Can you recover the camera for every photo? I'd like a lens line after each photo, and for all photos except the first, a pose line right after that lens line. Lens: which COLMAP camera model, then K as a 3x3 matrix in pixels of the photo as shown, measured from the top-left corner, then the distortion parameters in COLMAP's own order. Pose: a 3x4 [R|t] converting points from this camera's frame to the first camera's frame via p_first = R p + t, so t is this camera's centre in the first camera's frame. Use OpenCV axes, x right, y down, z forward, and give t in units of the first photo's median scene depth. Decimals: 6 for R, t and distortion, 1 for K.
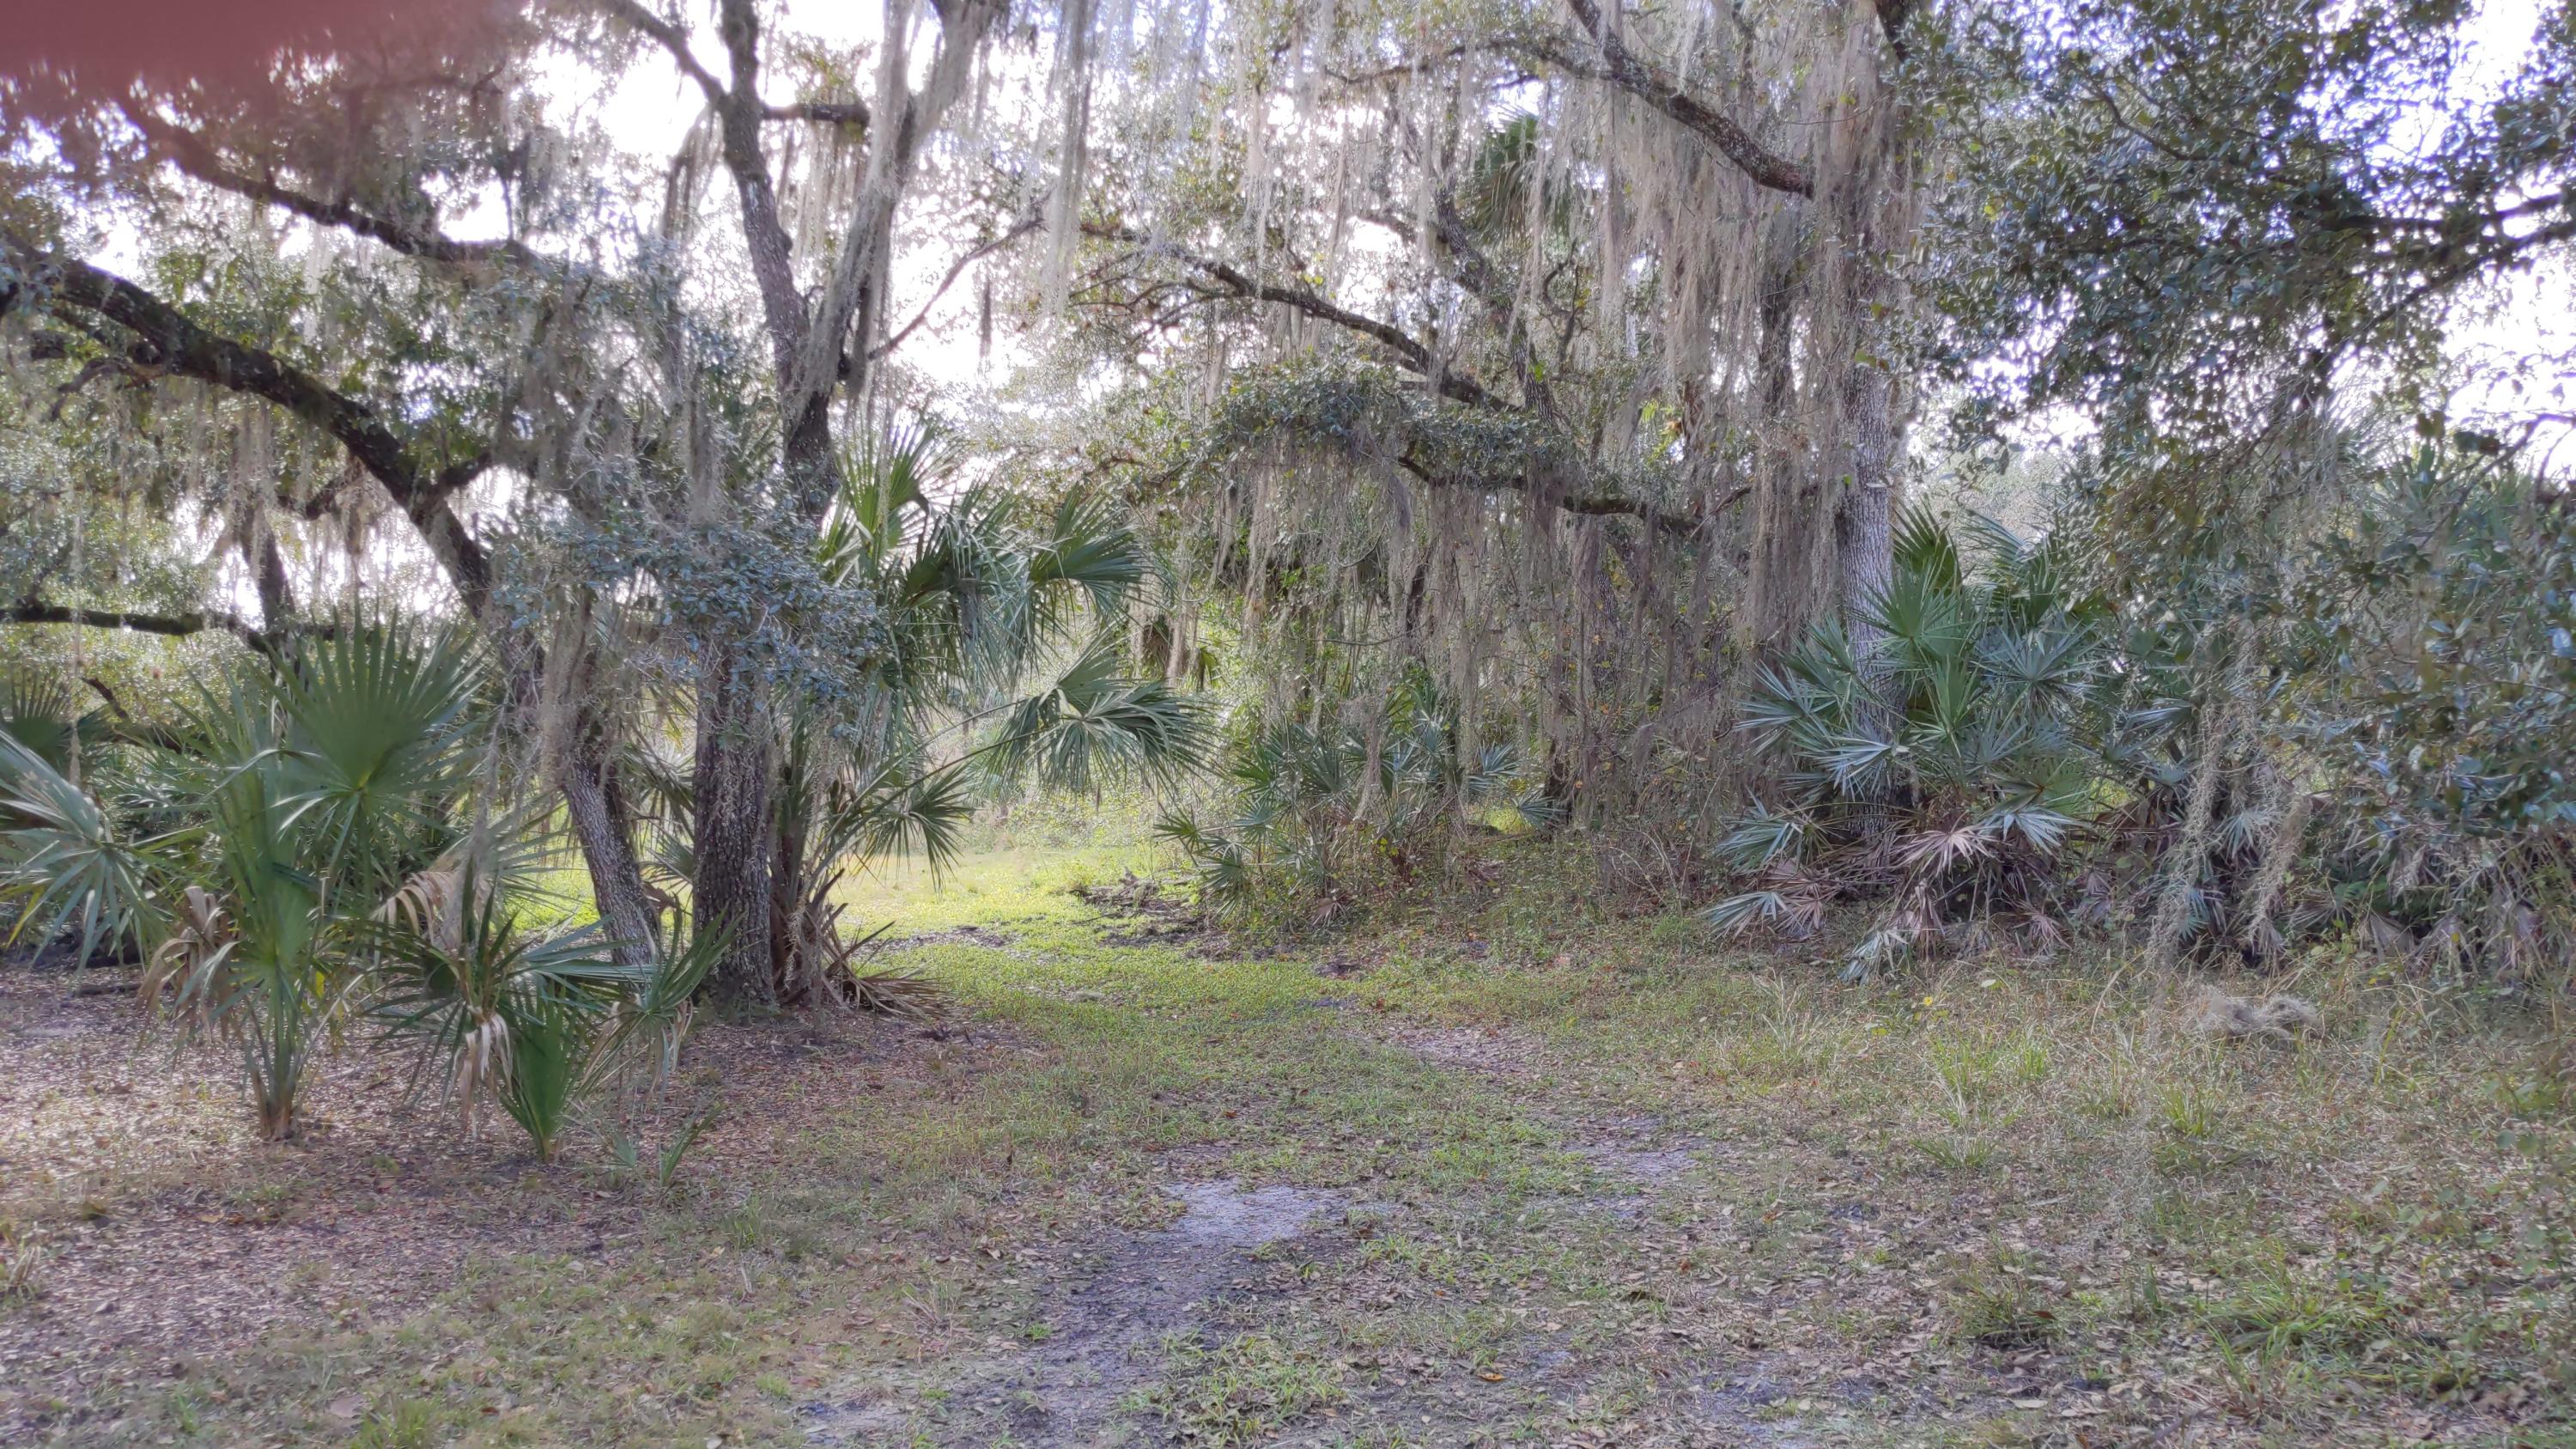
lens RADIAL K [[1761.2, 0, 1283.8], [0, 1761.2, 714.9], [0, 0, 1]] dist [0.010446, 0.002667]
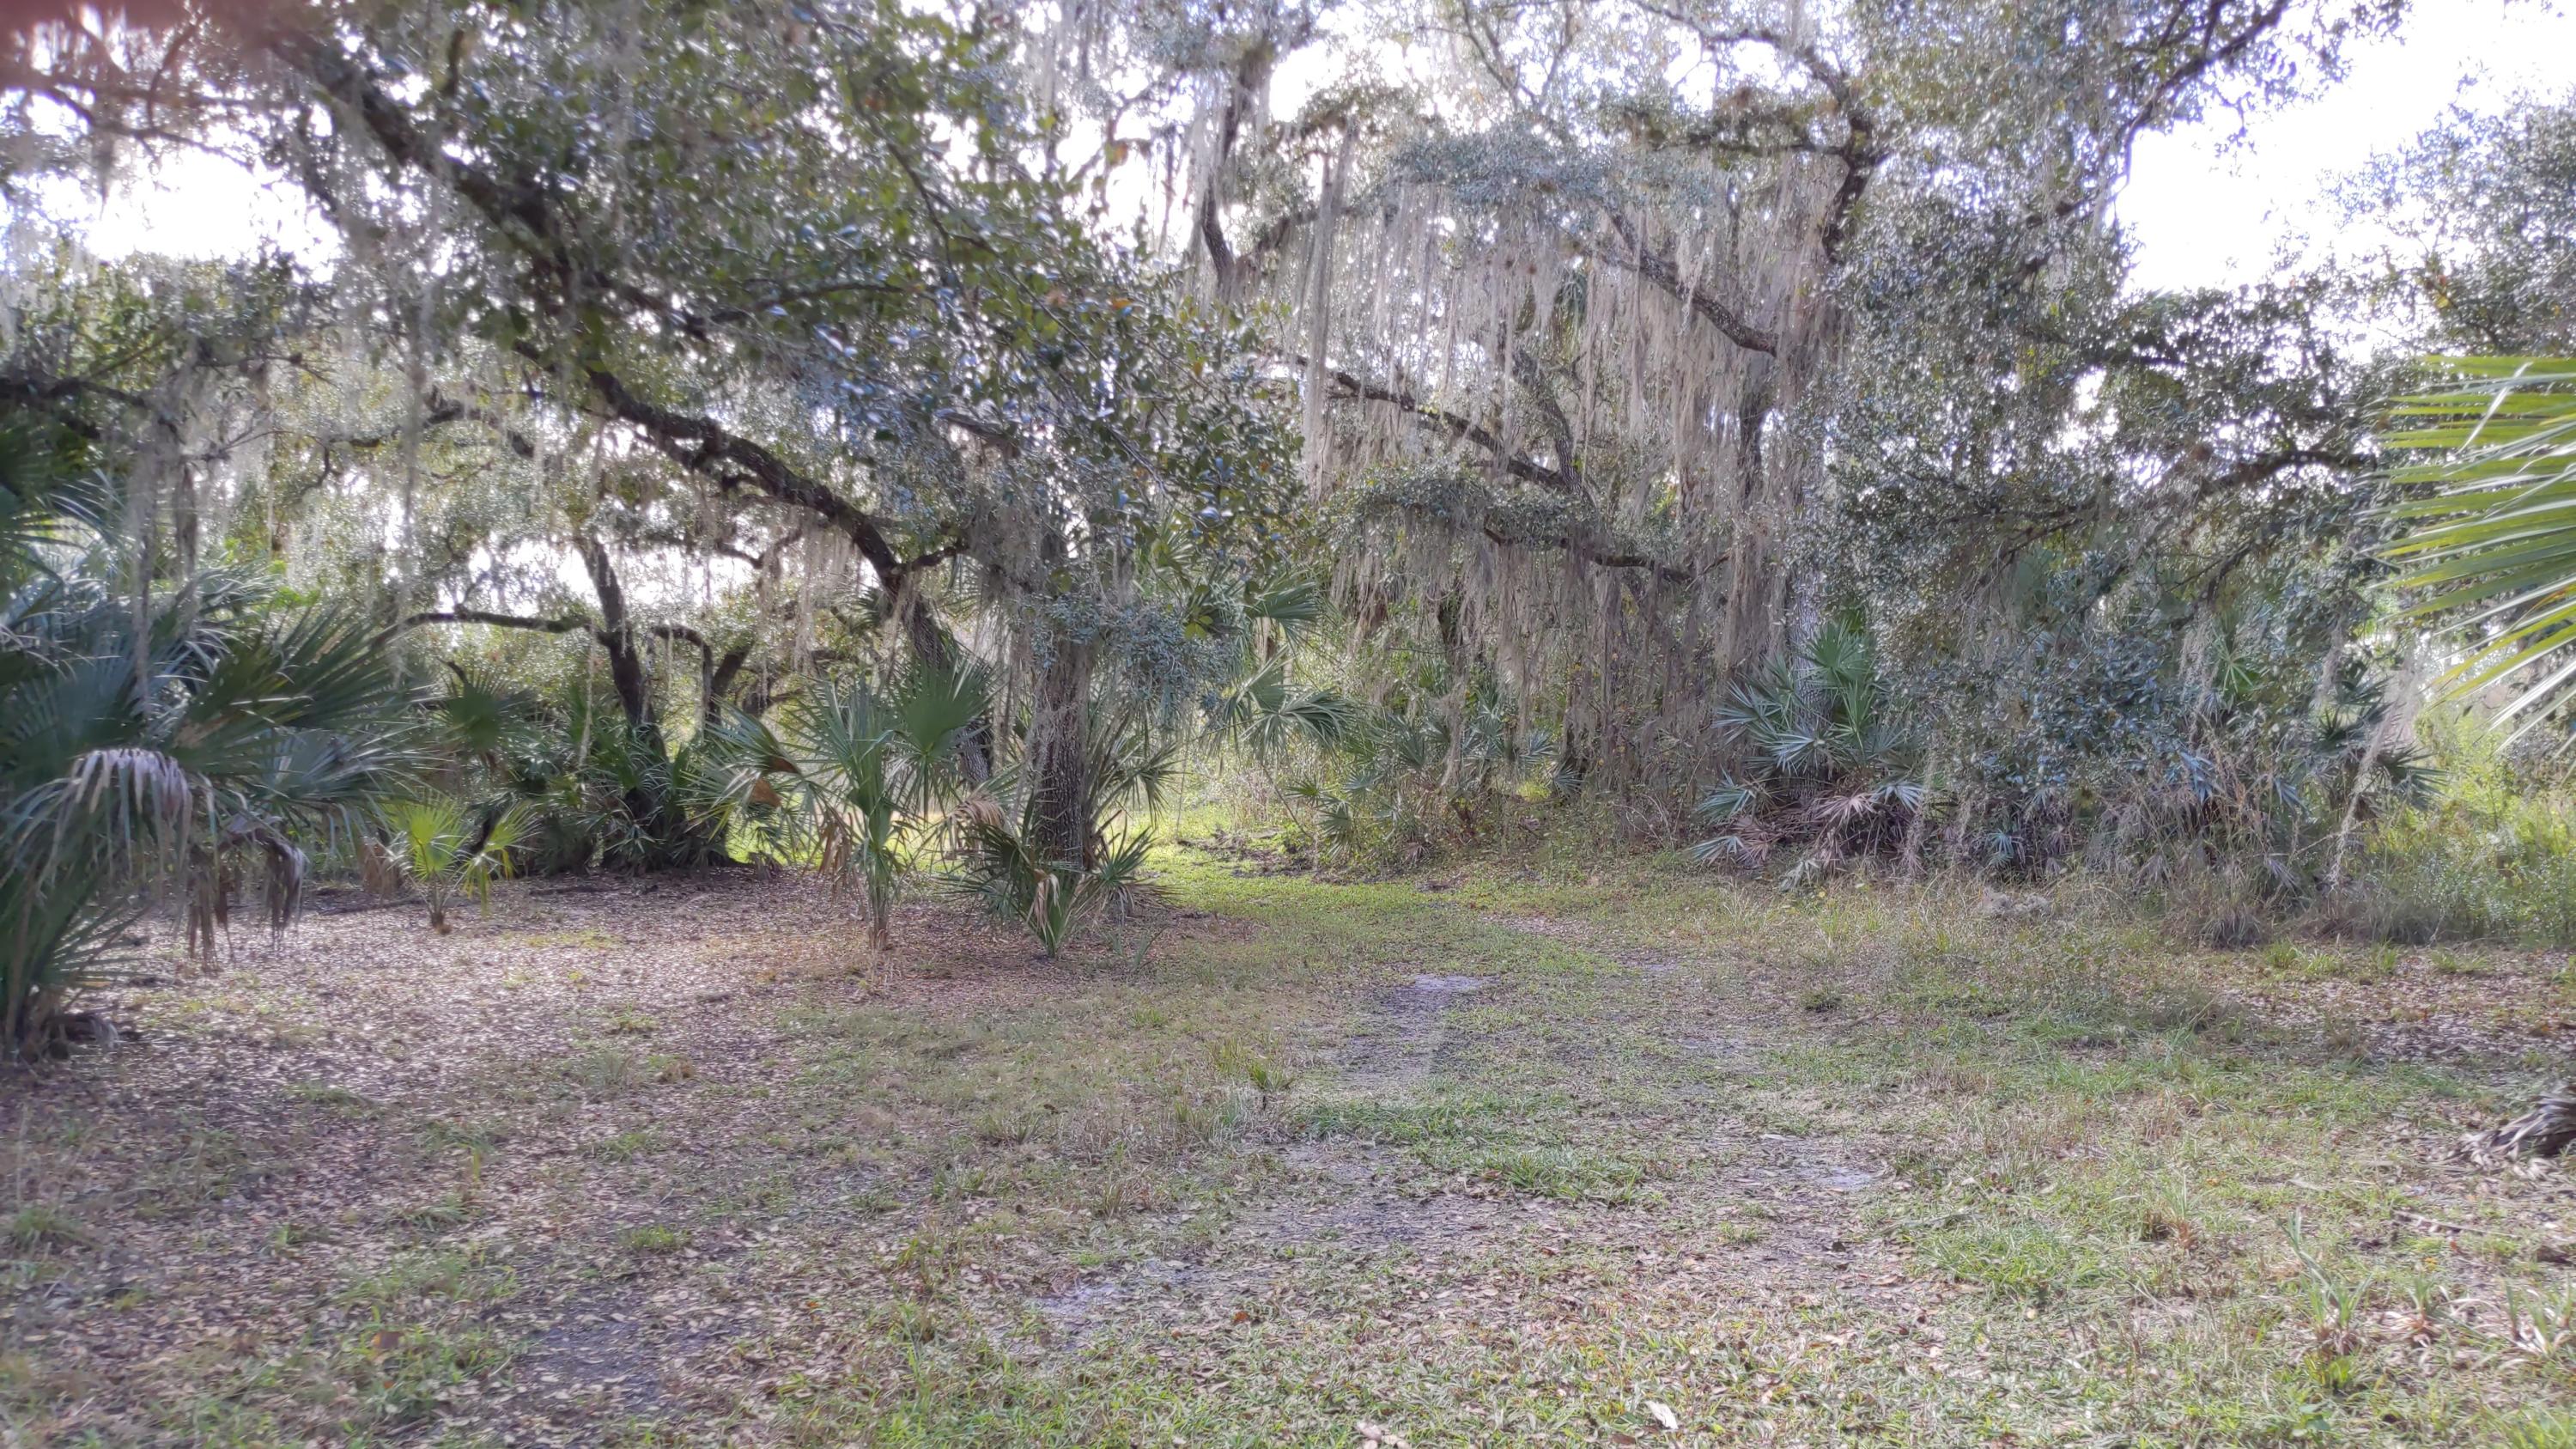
lens RADIAL K [[1761.2, 0, 1290.4], [0, 1761.2, 738.1], [0, 0, 1]] dist [0.010446, 0.002667]
pose [[0.999805, 0.016439, 0.010928, -0.108328], [-0.016746, 0.999451, 0.028575, -0.017456], [-0.010453, -0.028752, 0.999532, -0.449579]]
